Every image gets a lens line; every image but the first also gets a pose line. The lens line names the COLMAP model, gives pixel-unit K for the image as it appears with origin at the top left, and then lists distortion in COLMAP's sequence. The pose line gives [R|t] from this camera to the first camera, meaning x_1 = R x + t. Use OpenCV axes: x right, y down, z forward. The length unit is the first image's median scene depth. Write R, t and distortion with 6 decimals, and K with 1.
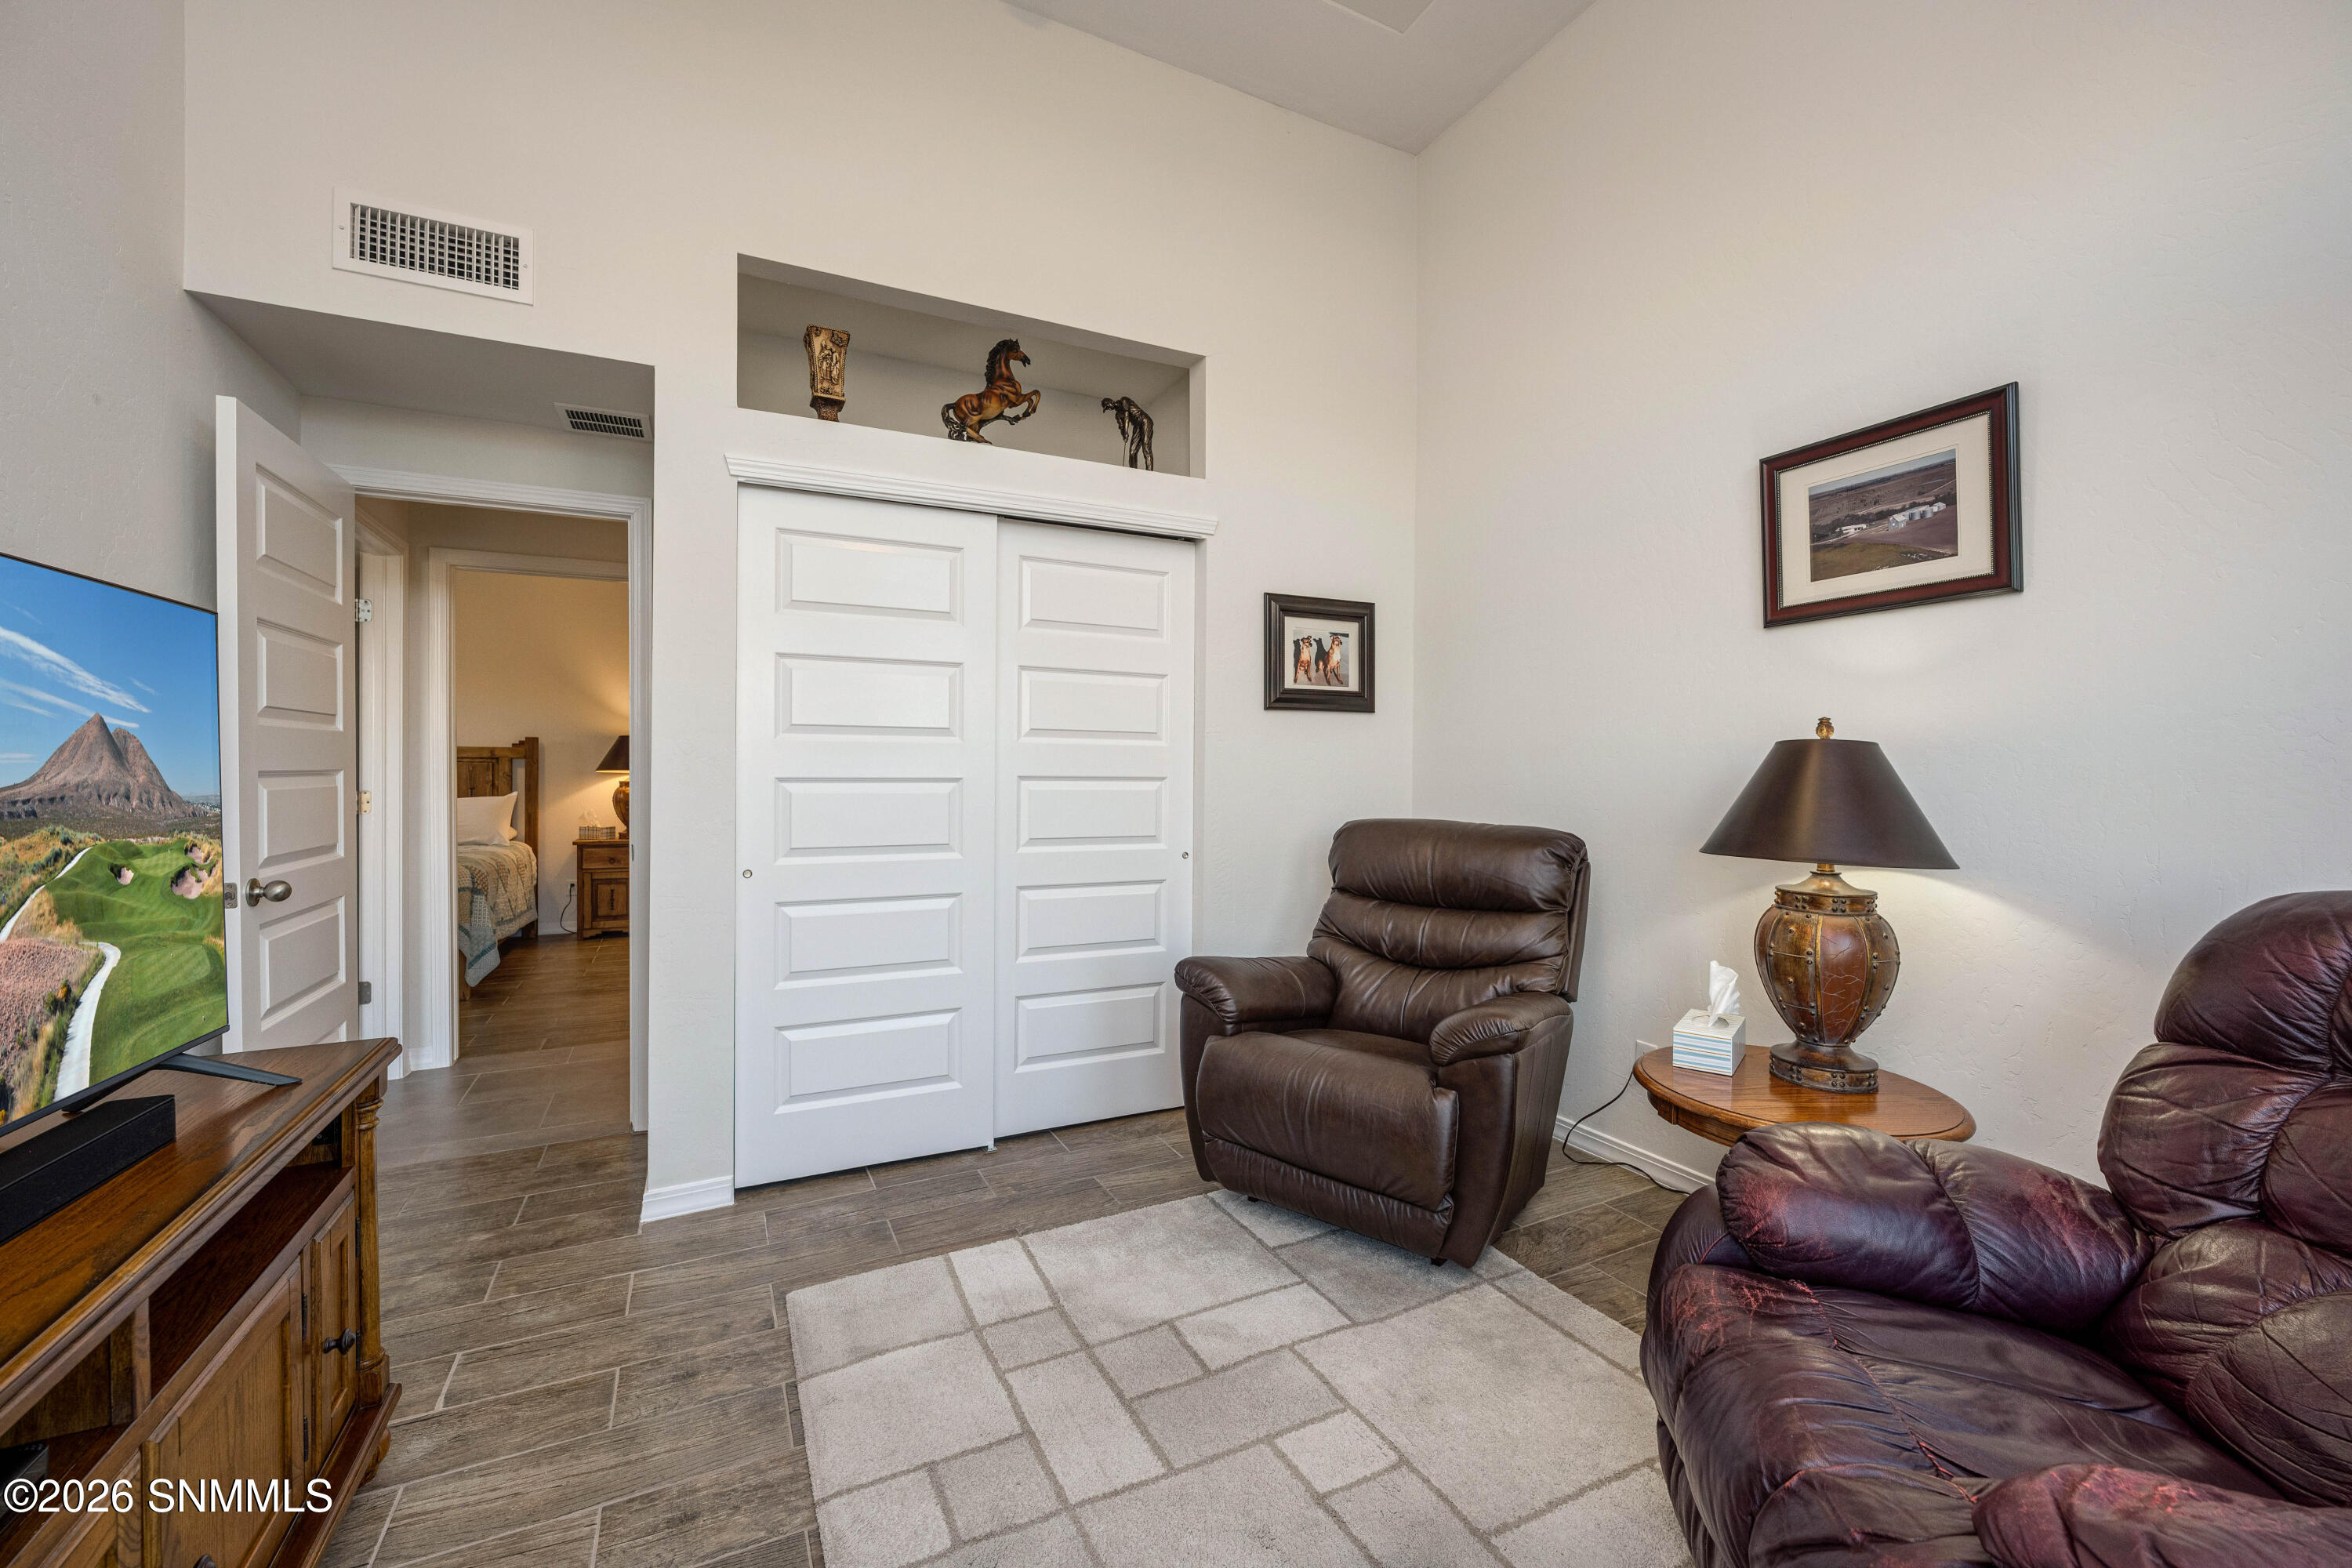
lens RADIAL K [[948.7, 0, 1171.4], [0, 948.7, 775.0], [0, 0, 1]] dist [-0.001565, 0.000053]
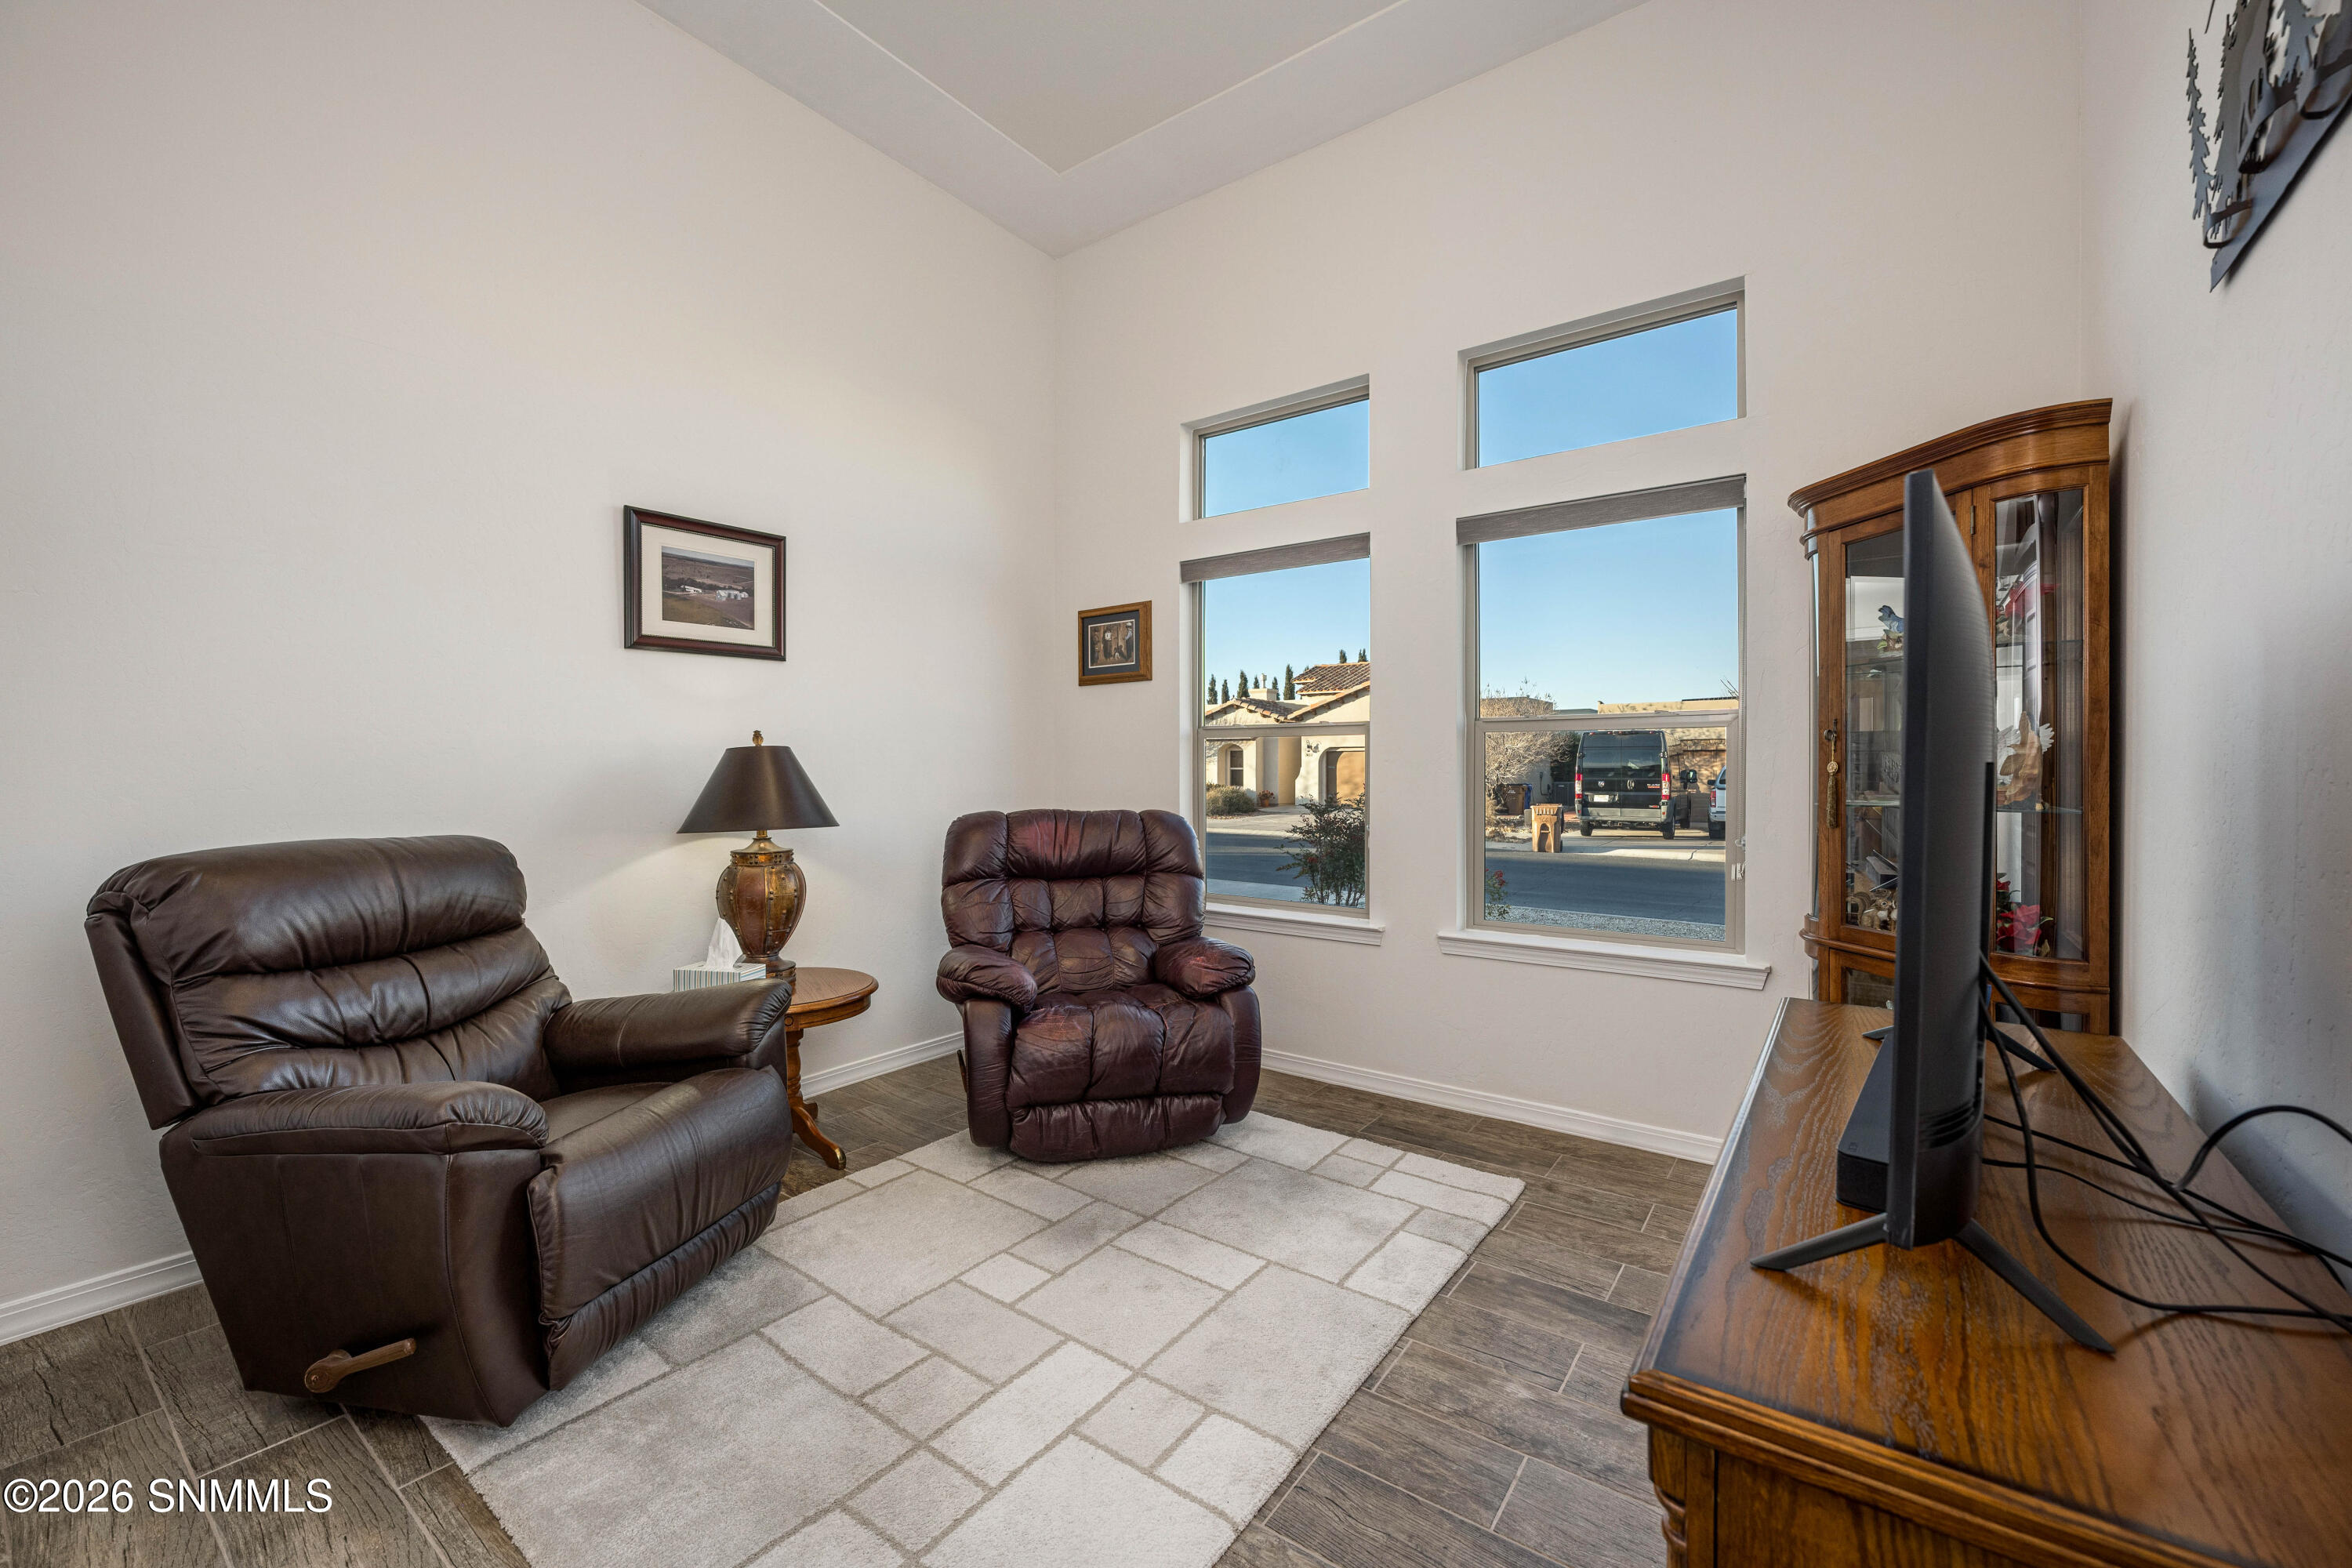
lens RADIAL K [[948.7, 0, 1171.4], [0, 948.7, 775.0], [0, 0, 1]] dist [-0.001565, 0.000053]
pose [[-0.455814, -0.010483, 0.890013, -0.875374], [0.005415, 0.999879, 0.014551, -0.010515], [-0.890058, 0.011452, -0.455702, 1.093103]]
